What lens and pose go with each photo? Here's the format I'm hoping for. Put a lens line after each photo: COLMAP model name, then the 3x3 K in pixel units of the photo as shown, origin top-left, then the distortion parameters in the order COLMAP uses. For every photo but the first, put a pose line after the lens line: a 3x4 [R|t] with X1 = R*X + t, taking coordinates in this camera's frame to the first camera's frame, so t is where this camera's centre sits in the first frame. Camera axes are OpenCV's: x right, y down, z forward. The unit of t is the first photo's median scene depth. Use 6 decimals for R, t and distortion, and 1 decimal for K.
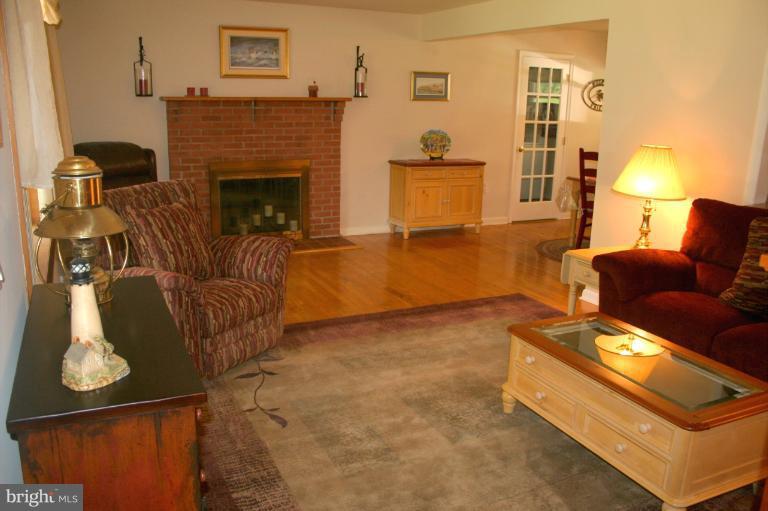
lens RADIAL K [[640.8, 0, 383.8], [0, 640.8, 256.1], [0, 0, 1]] dist [-0.093735, 0.012425]
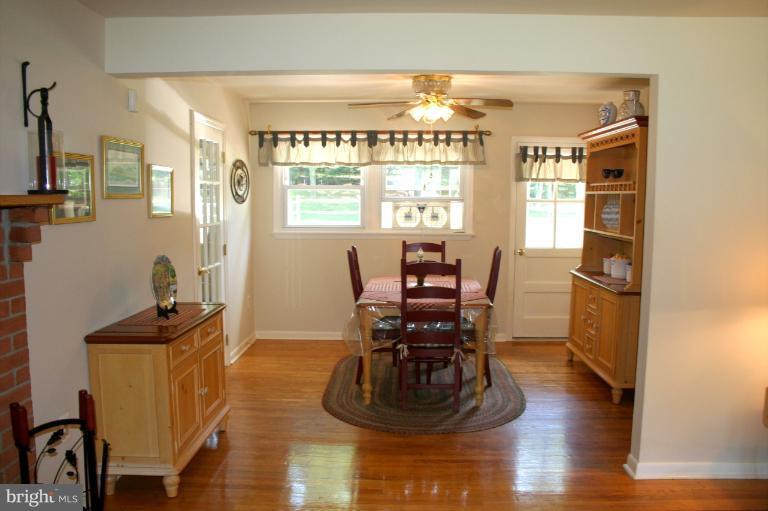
lens RADIAL K [[640.8, 0, 384.5], [0, 640.8, 258.1], [0, 0, 1]] dist [-0.093735, 0.012425]
pose [[0.440862, -0.109179, 0.890910, -0.287851], [0.224433, 0.974454, 0.008358, -0.169155], [-0.869063, 0.196265, 0.454103, 0.662338]]
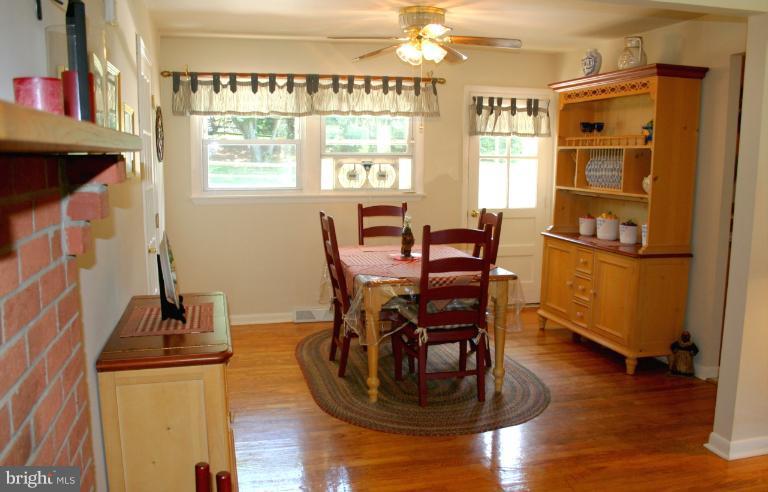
lens RADIAL K [[662.4, 0, 383.9], [0, 662.4, 246.5], [0, 0, 1]] dist [-0.102228, 0.020769]
pose [[0.182347, -0.157374, 0.970558, -0.261822], [0.240953, 0.964161, 0.111067, -0.198250], [-0.953253, 0.213606, 0.213731, 0.795549]]
